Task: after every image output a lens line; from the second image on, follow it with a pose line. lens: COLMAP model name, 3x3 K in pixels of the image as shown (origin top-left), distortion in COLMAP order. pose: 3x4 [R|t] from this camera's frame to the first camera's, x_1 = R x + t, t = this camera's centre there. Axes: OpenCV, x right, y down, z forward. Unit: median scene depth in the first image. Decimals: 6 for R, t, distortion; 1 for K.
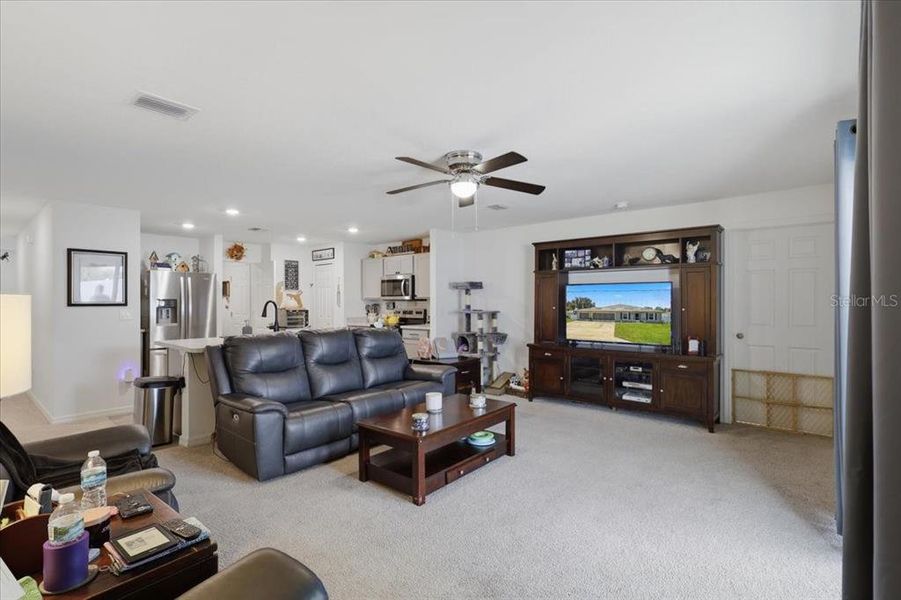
lens RADIAL K [[438.8, 0, 445.8], [0, 438.8, 296.1], [0, 0, 1]] dist [0.001682, 0.000423]
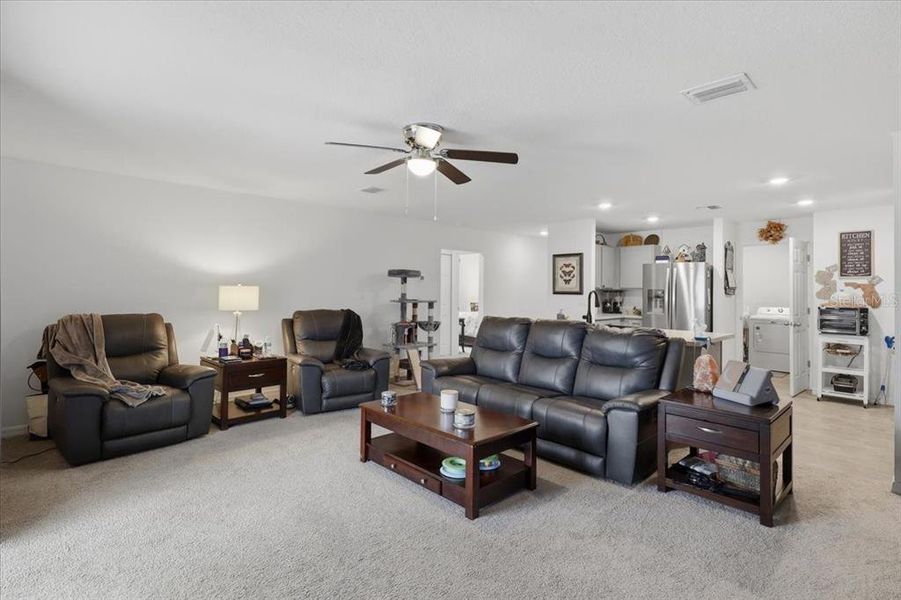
lens RADIAL K [[438.8, 0, 445.8], [0, 438.8, 296.1], [0, 0, 1]] dist [0.001682, 0.000423]
pose [[-0.135153, 0.016186, -0.990692, 0.484922], [-0.000180, 0.999866, 0.016360, 0.005377], [0.990825, 0.002390, -0.135132, 0.621724]]
